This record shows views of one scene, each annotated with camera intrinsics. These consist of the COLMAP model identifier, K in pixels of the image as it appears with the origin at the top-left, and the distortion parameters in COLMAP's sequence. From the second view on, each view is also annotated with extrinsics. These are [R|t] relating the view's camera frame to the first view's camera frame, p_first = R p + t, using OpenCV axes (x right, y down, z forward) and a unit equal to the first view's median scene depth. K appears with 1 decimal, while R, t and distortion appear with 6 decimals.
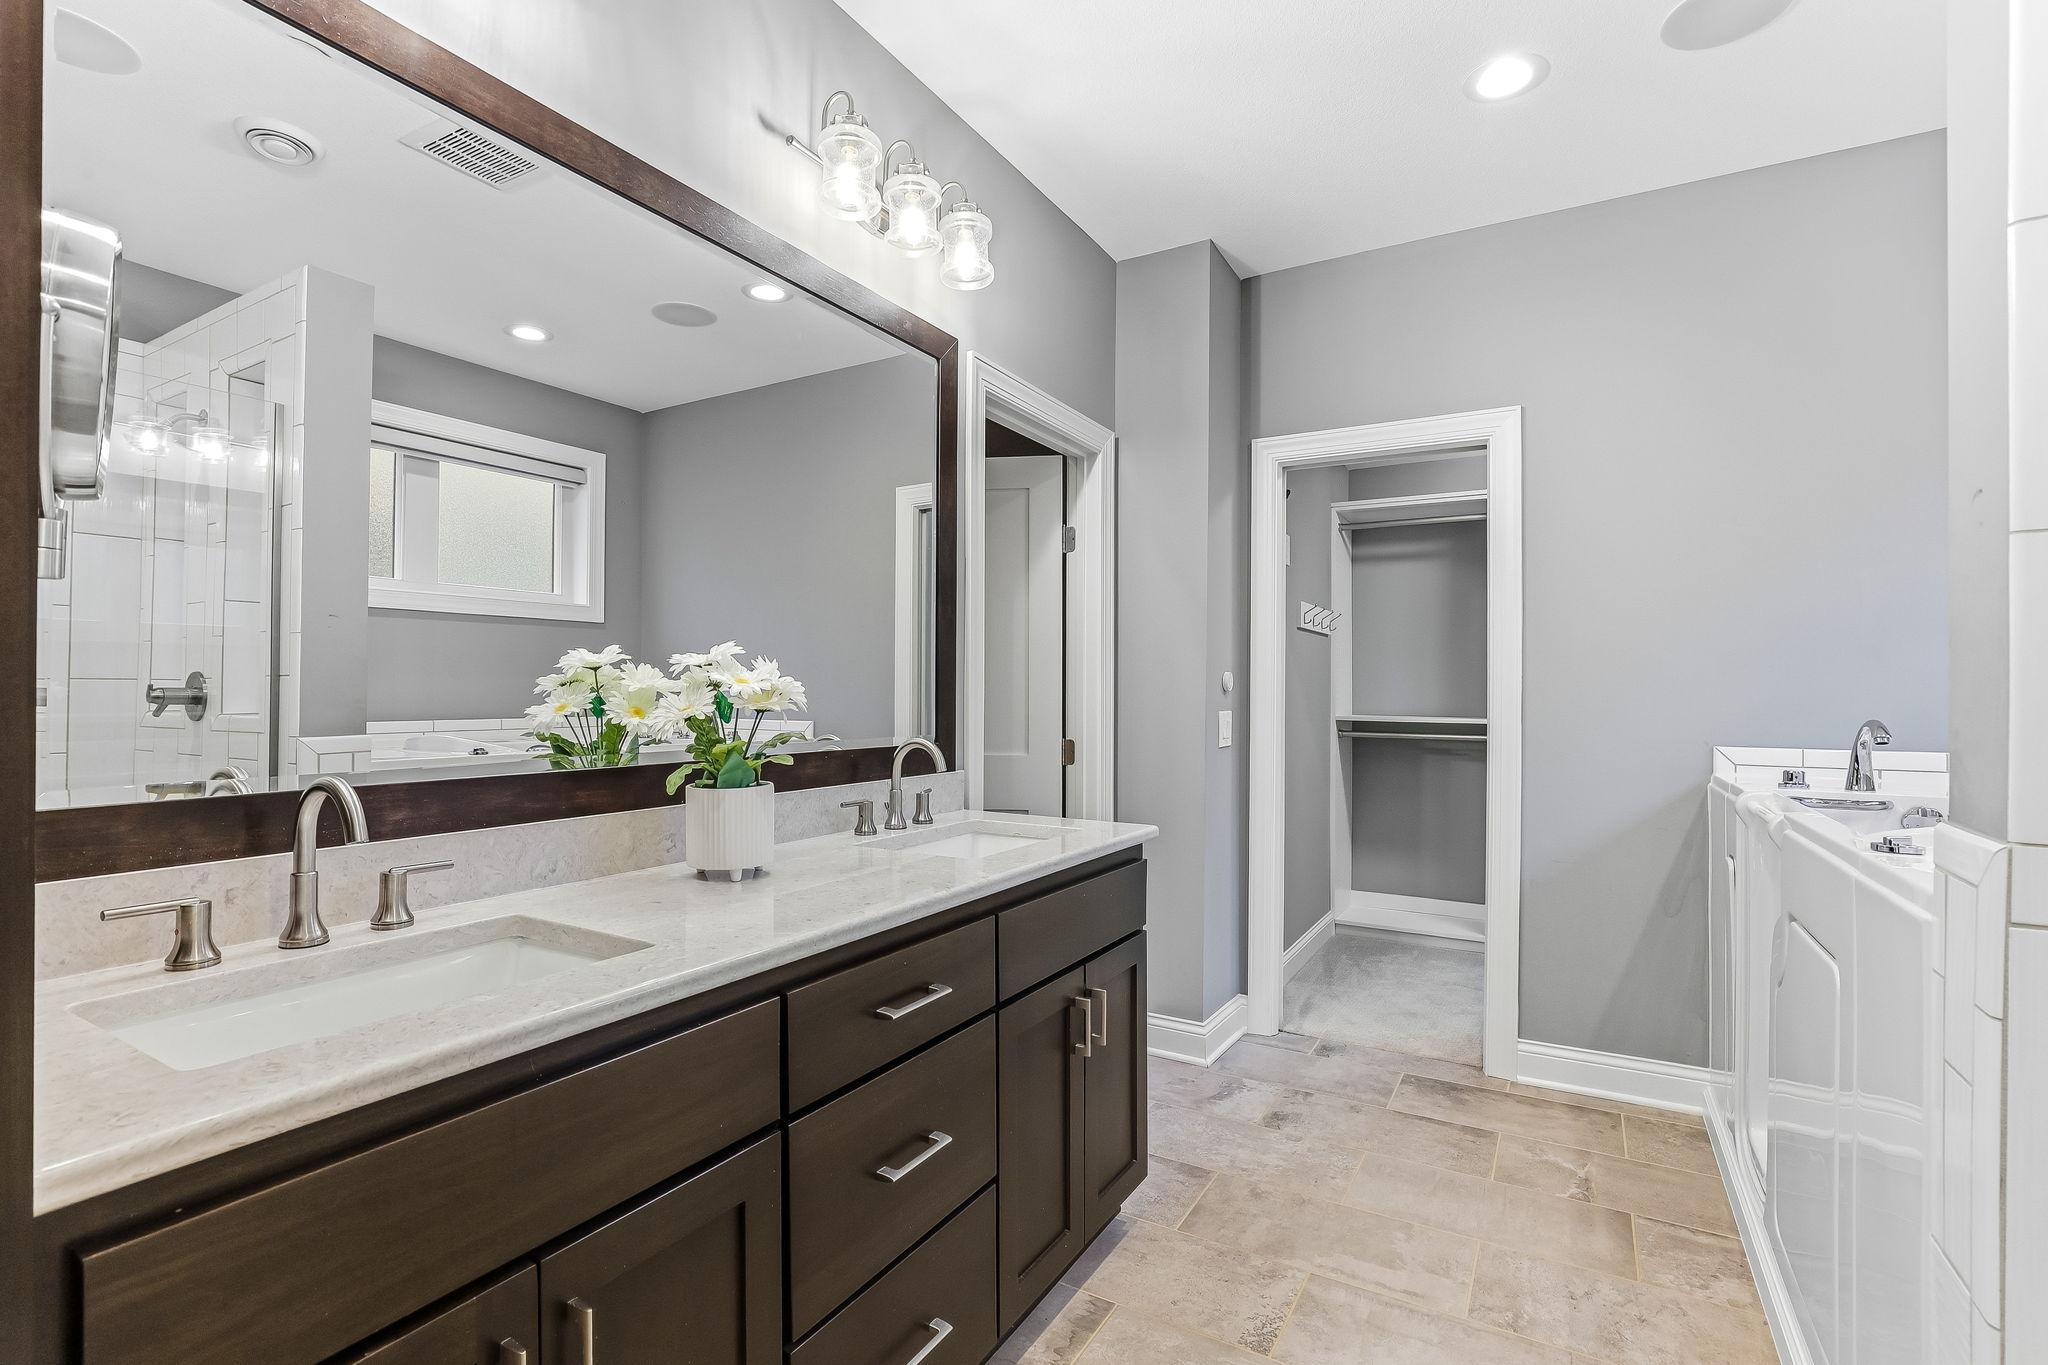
lens RADIAL K [[940.1, 0, 1038.0], [0, 940.1, 677.1], [0, 0, 1]] dist [-0.014932, 0.003051]
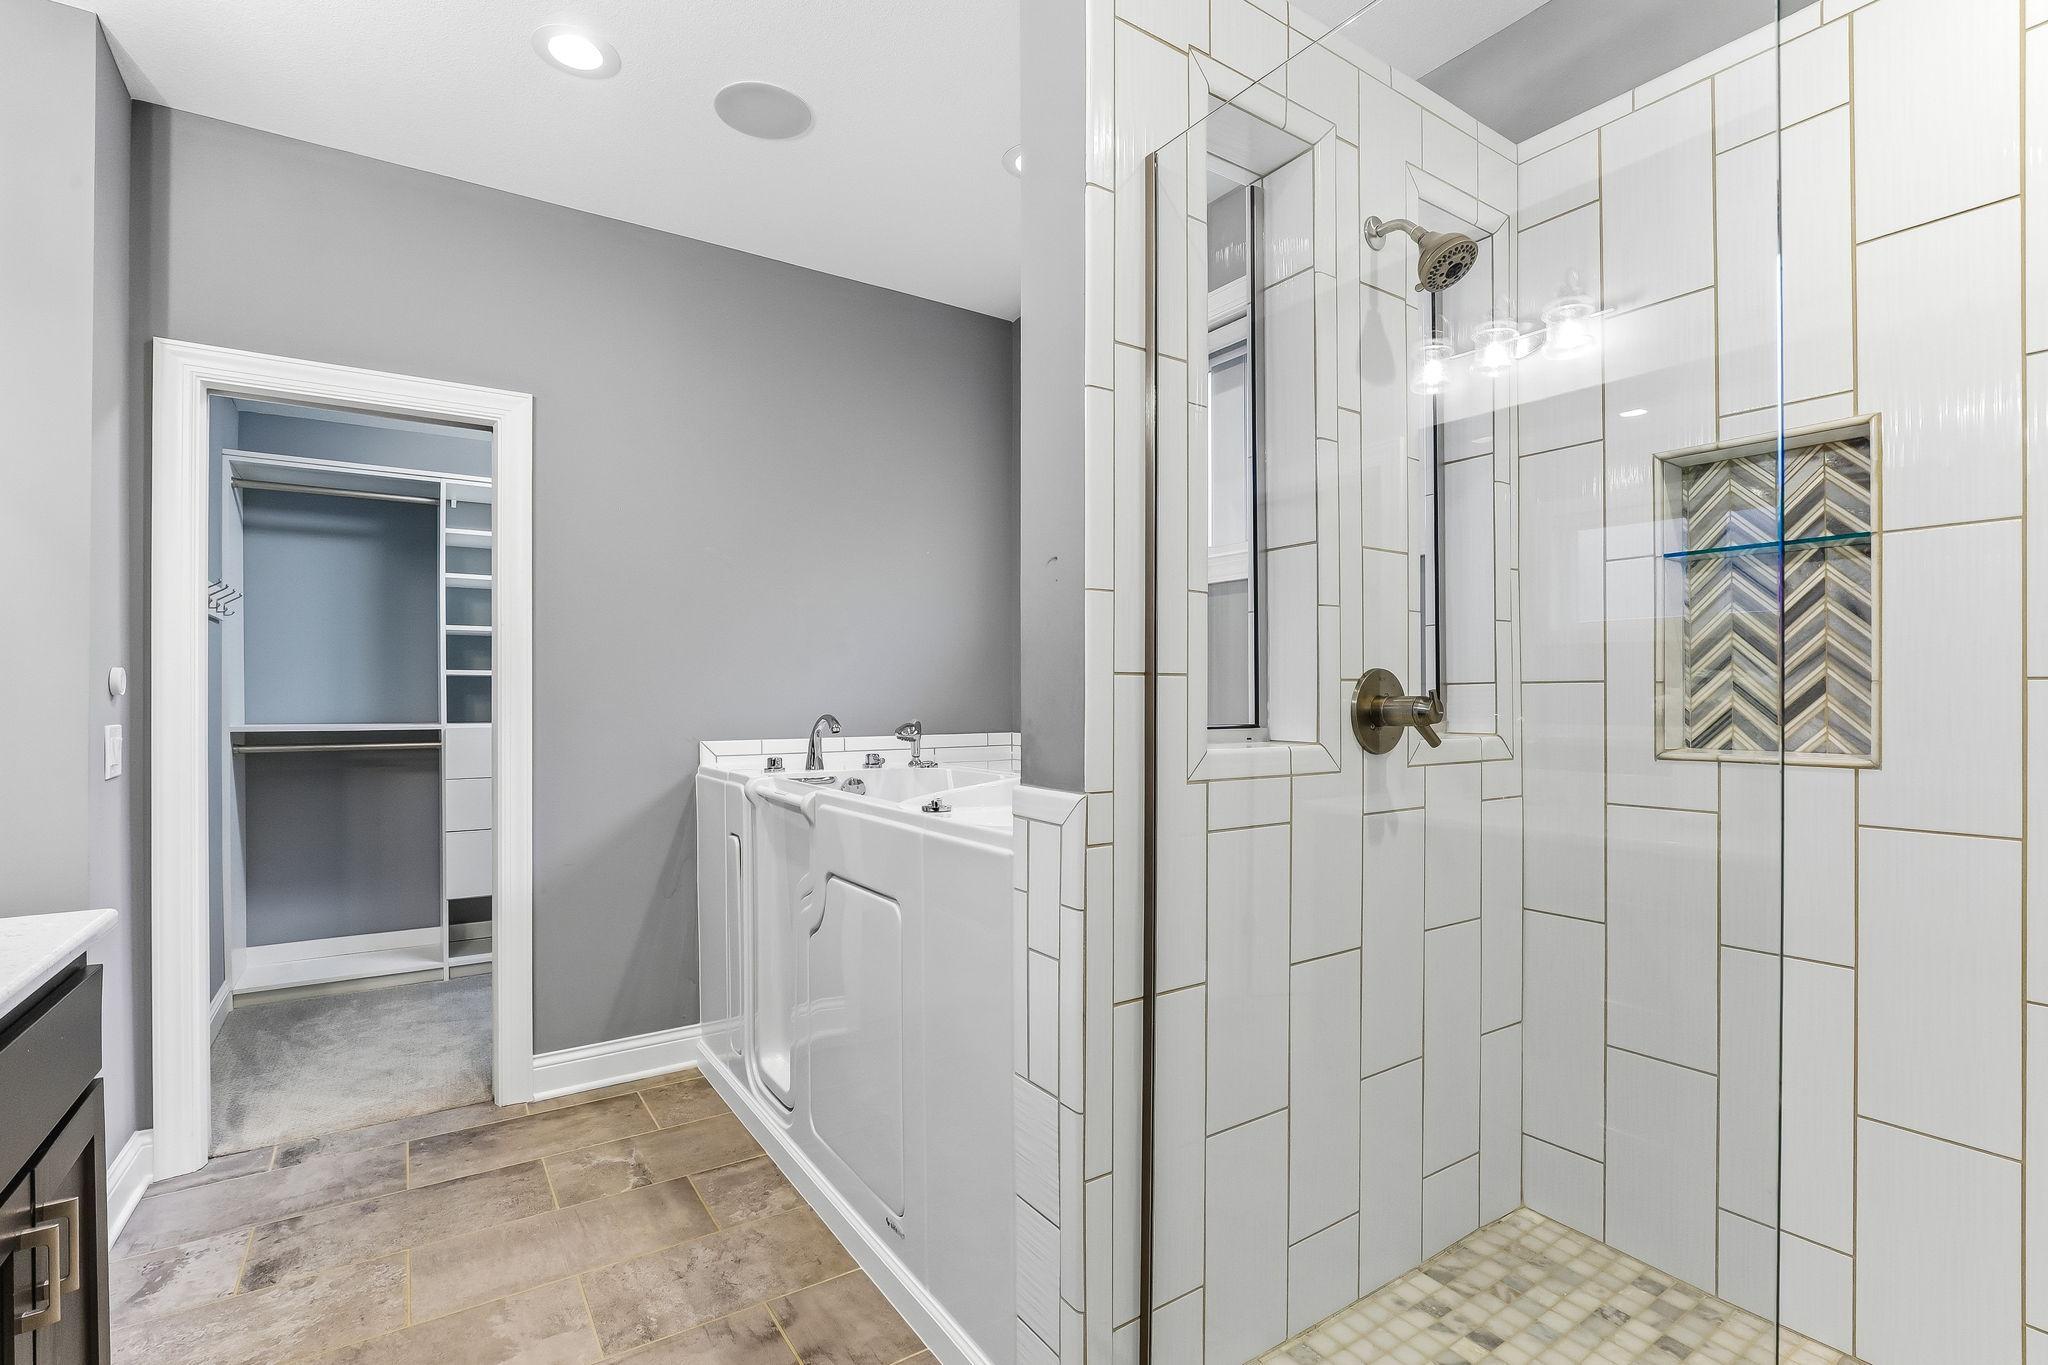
lens RADIAL K [[940.1, 0, 1028.7], [0, 940.1, 691.5], [0, 0, 1]] dist [-0.014932, 0.003051]
pose [[0.454549, -0.005215, 0.890707, -0.115544], [-0.008038, 0.999918, 0.009956, -0.000875], [-0.890686, -0.011685, 0.454469, 0.123058]]
